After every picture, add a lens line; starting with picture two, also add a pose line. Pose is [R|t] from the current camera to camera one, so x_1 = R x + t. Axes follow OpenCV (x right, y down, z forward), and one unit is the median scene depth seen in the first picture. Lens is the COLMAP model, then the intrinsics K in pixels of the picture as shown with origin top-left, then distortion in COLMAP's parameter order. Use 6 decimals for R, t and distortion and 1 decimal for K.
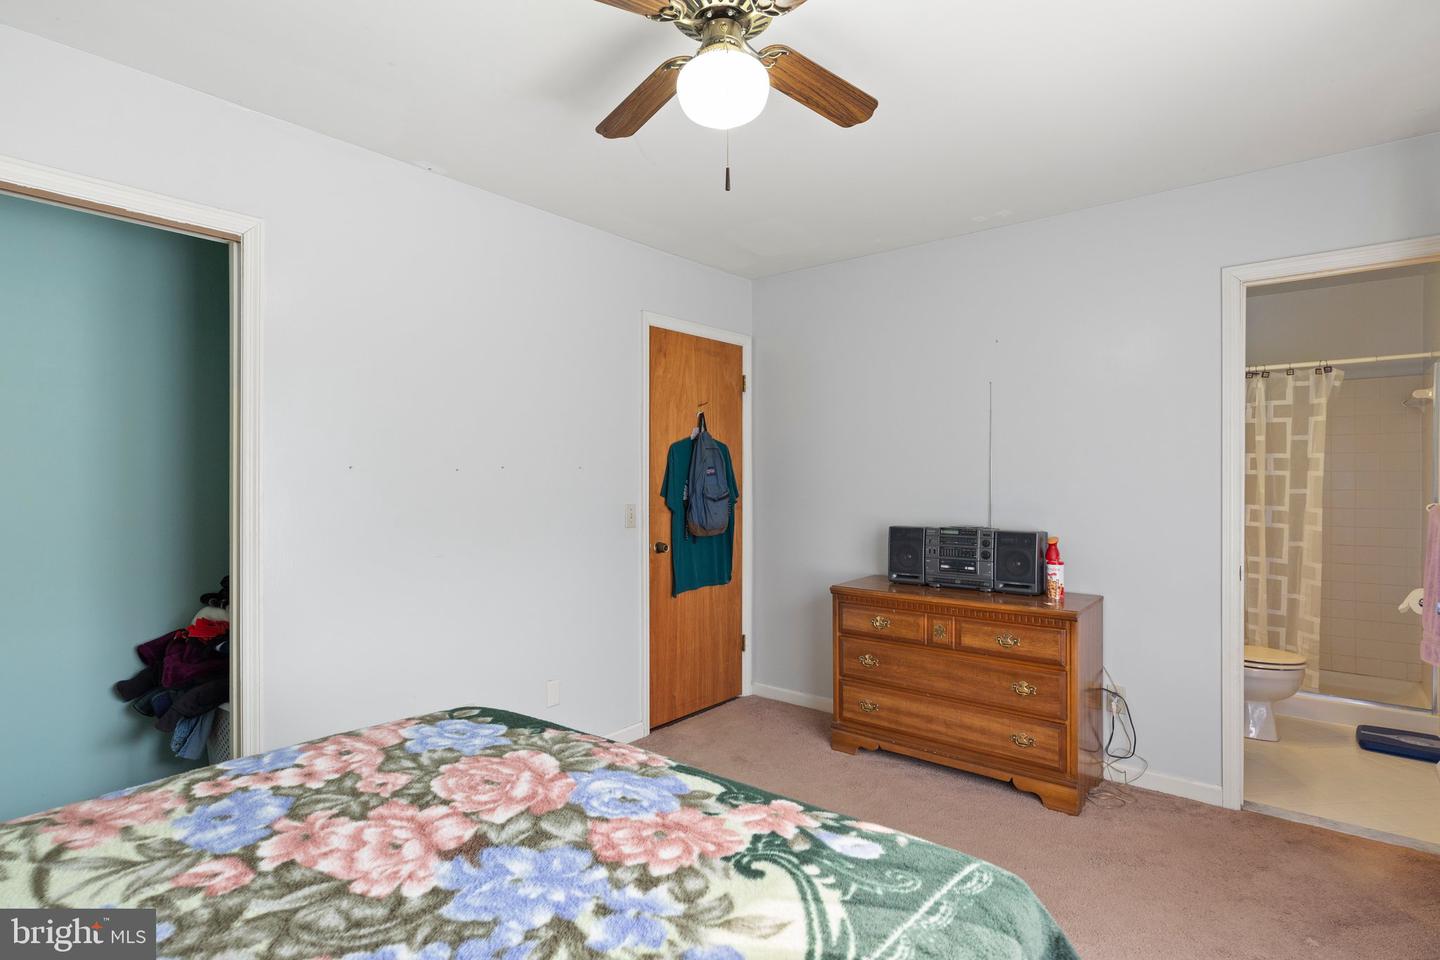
lens RADIAL K [[729.2, 0, 720.0], [0, 729.2, 480.0], [0, 0, 1]] dist [-0.024330, -0.000030]
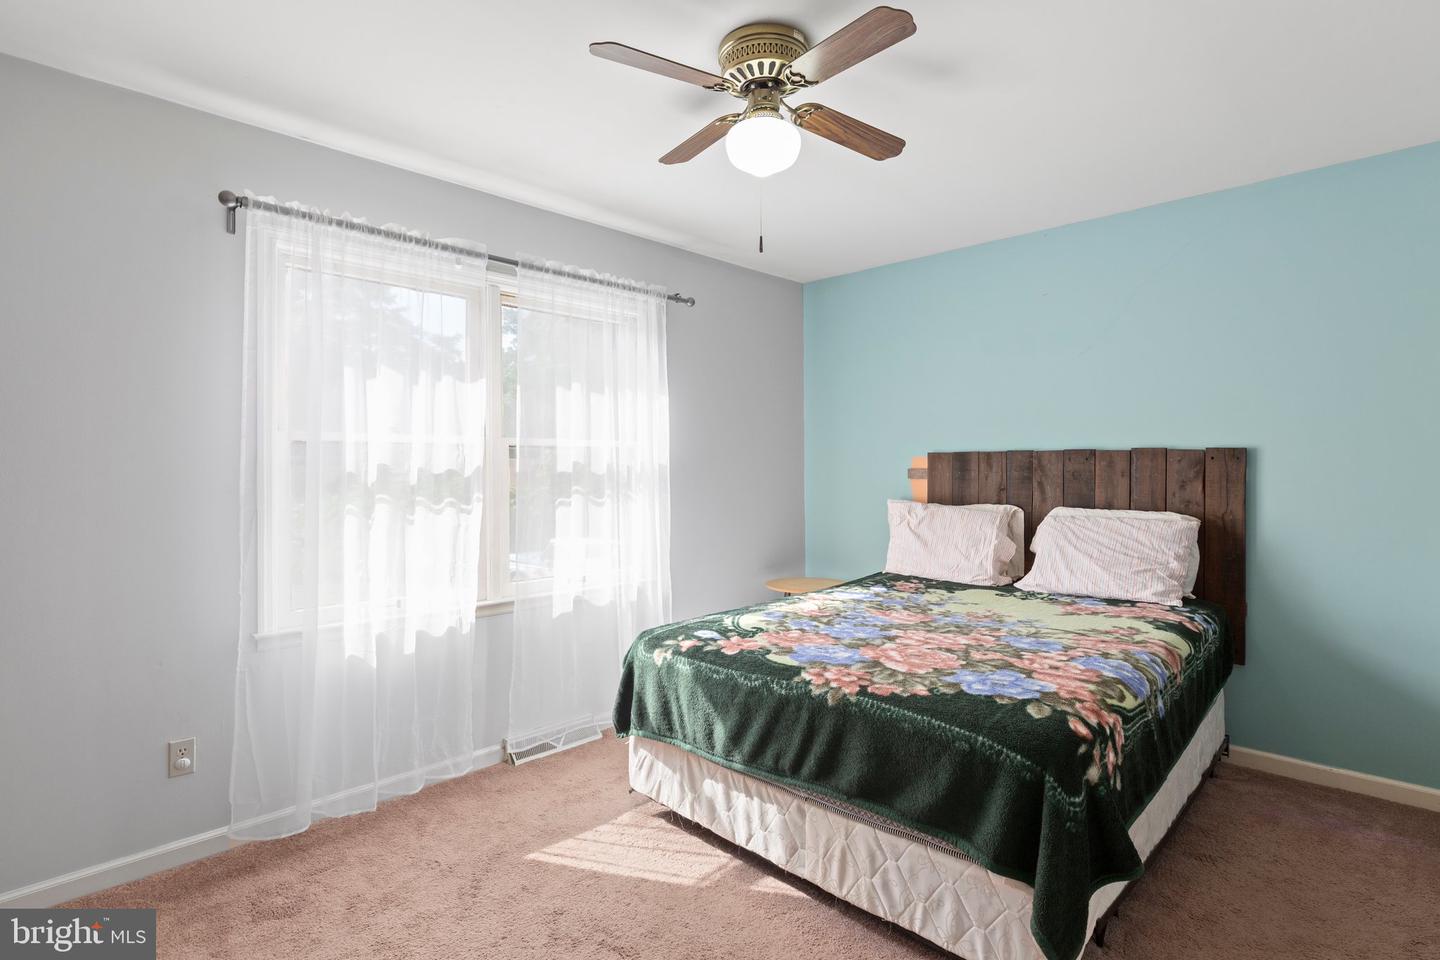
lens RADIAL K [[729.2, 0, 720.0], [0, 729.2, 480.0], [0, 0, 1]] dist [-0.024330, -0.000030]
pose [[-0.997875, 0.006539, 0.064822, 0.002029], [0.007007, 0.999951, 0.006999, 0.016743], [-0.064773, 0.007439, -0.997872, 2.233415]]
